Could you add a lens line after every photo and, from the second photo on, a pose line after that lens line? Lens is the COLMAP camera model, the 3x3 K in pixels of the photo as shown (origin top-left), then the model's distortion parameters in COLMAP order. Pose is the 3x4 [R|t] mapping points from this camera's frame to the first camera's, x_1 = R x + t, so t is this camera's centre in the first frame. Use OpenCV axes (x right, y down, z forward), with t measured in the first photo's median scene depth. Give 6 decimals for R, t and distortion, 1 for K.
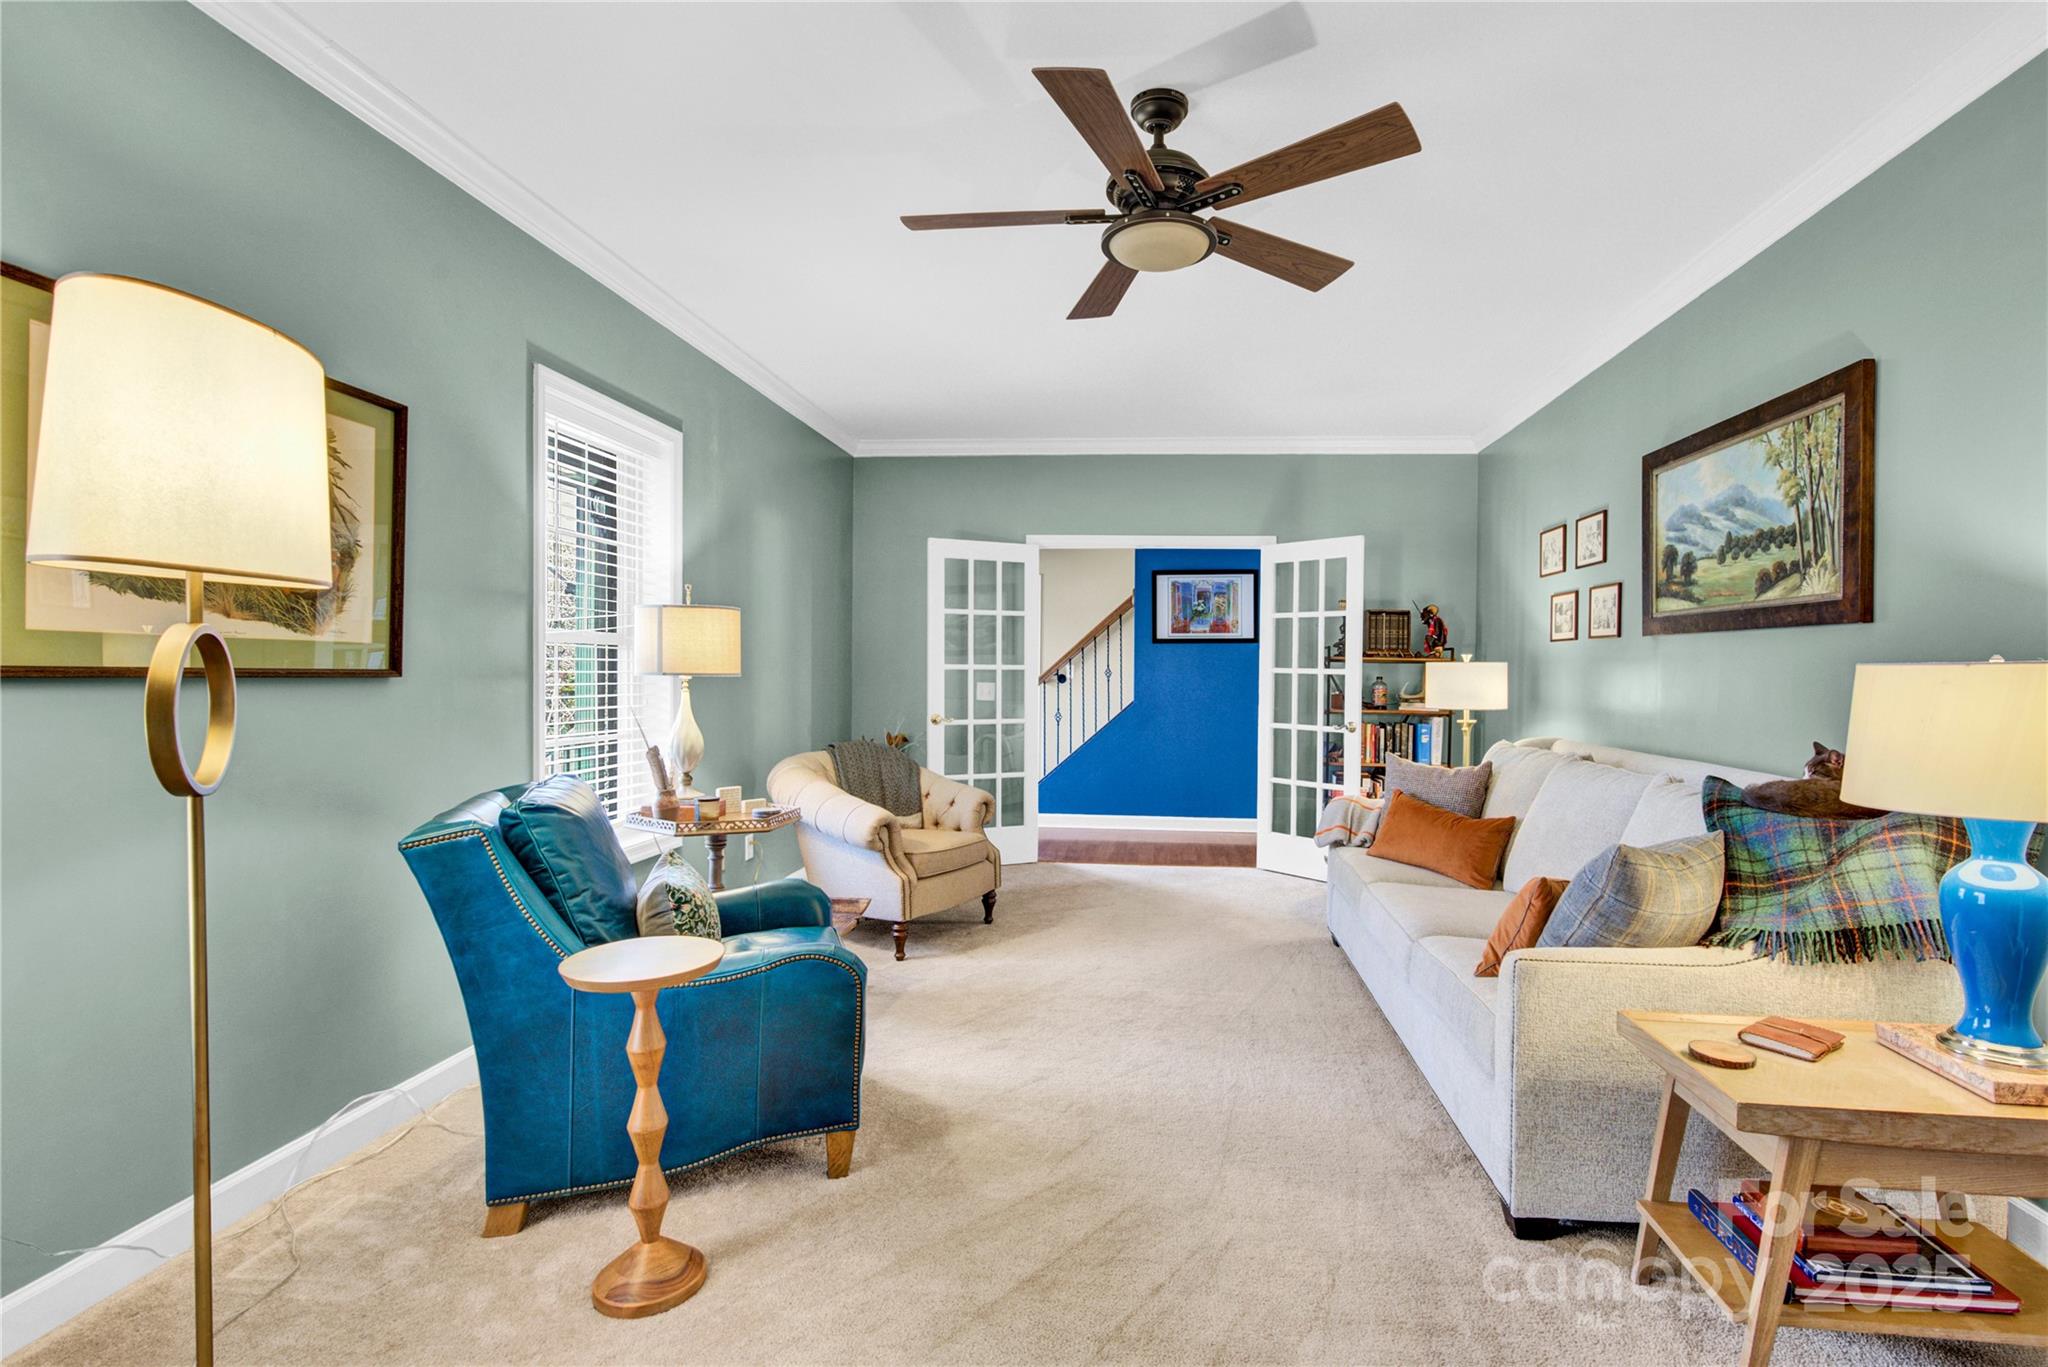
lens RADIAL K [[997.6, 0, 1028.0], [0, 997.6, 678.4], [0, 0, 1]] dist [0.002601, 0.000179]
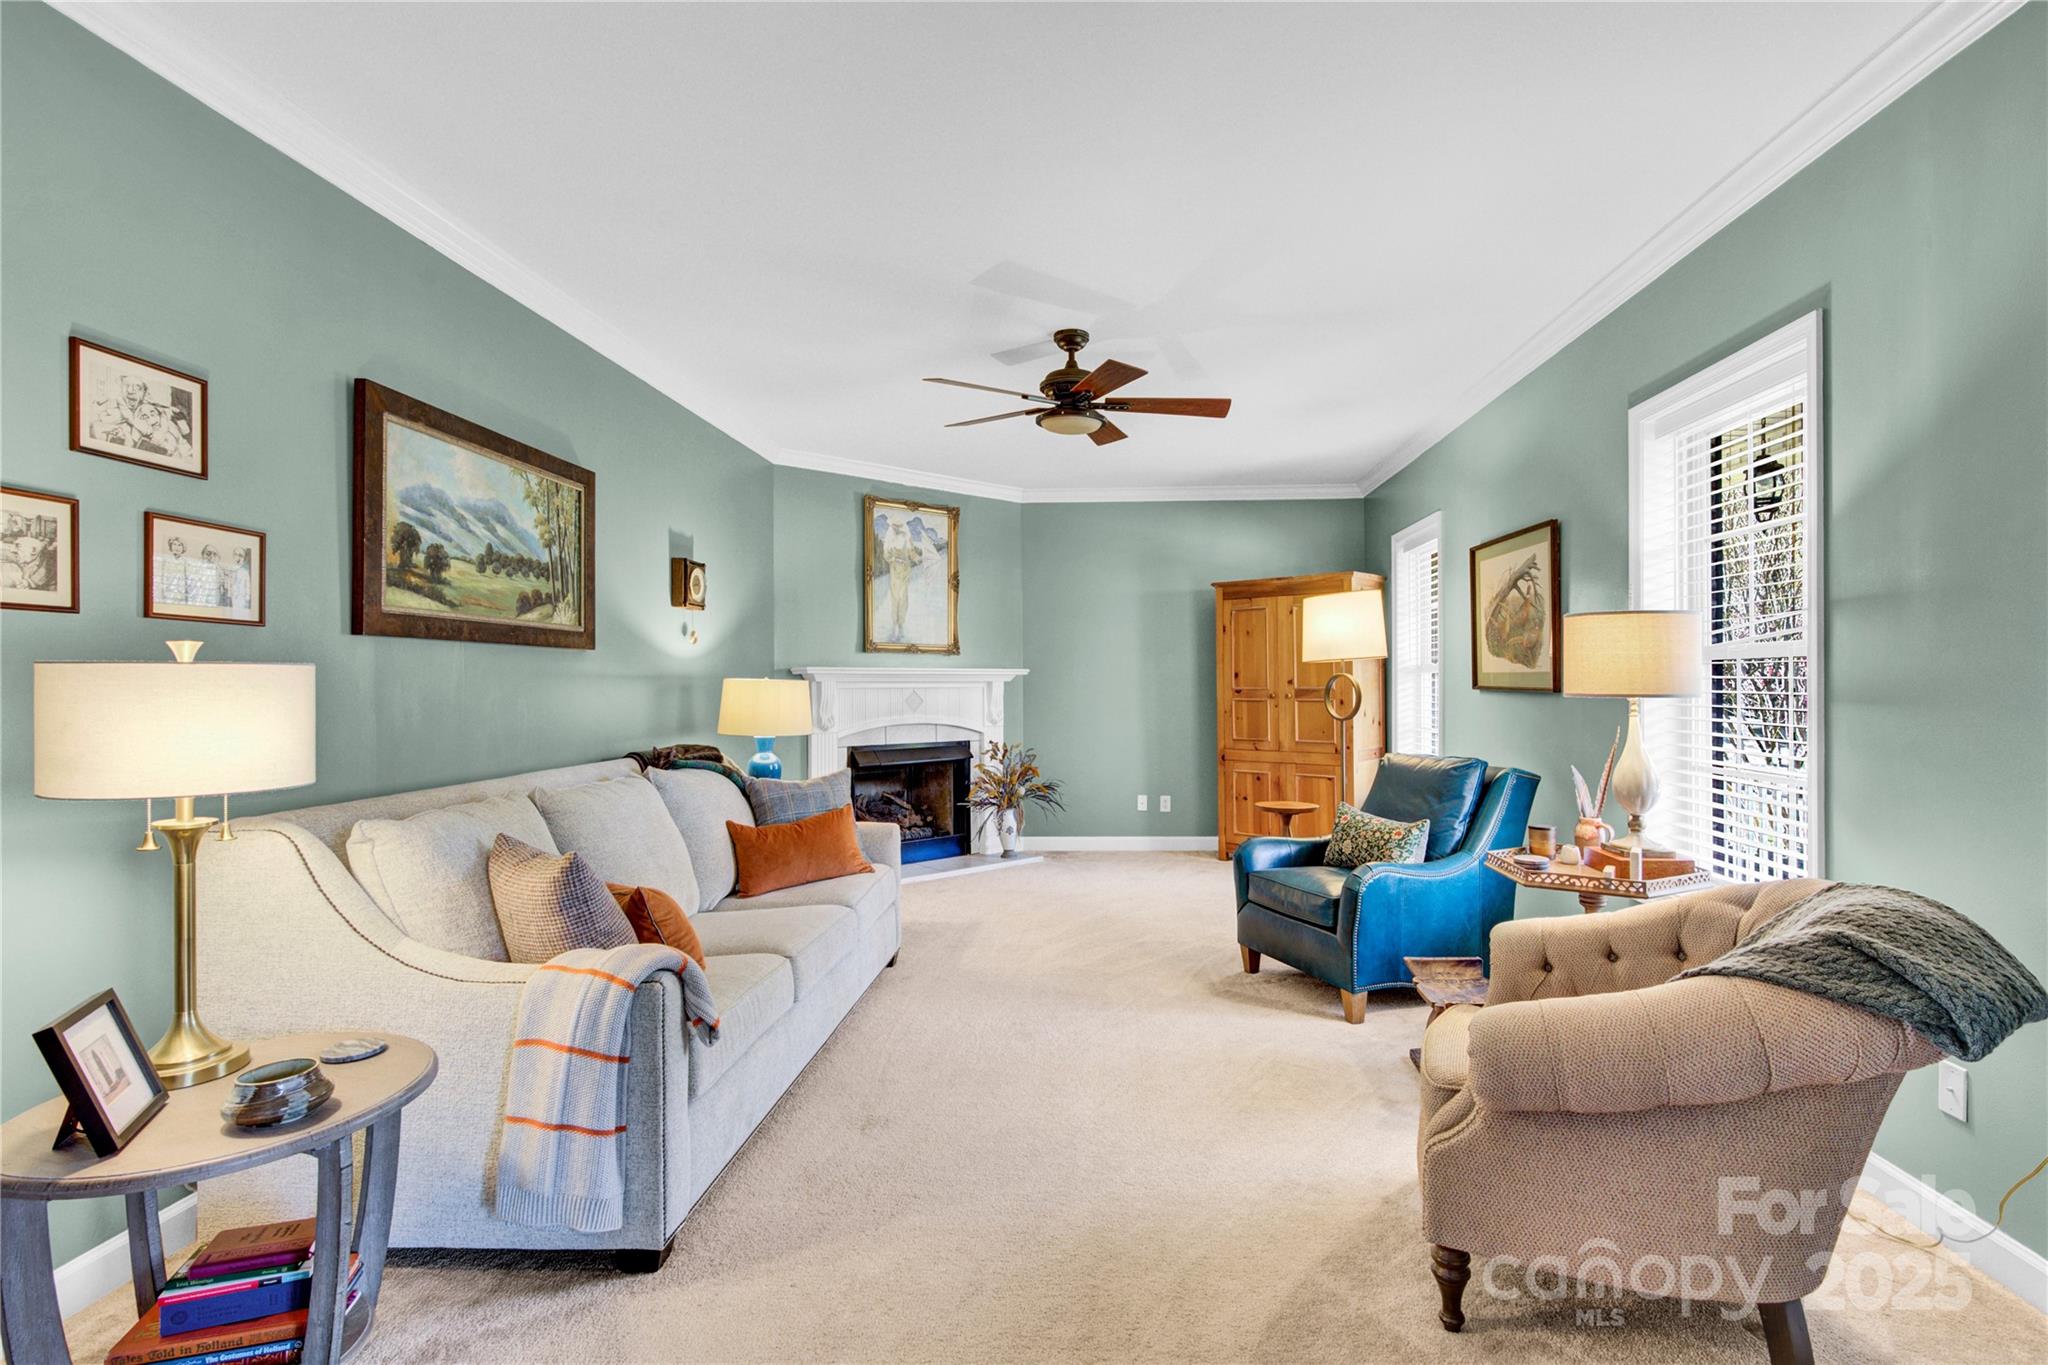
lens RADIAL K [[997.6, 0, 1023.8], [0, 997.6, 679.3], [0, 0, 1]] dist [0.002601, 0.000179]
pose [[-0.998494, -0.005110, -0.054625, 0.228461], [-0.005507, 0.999960, 0.007116, -0.022019], [0.054587, 0.007406, -0.998482, 2.053001]]
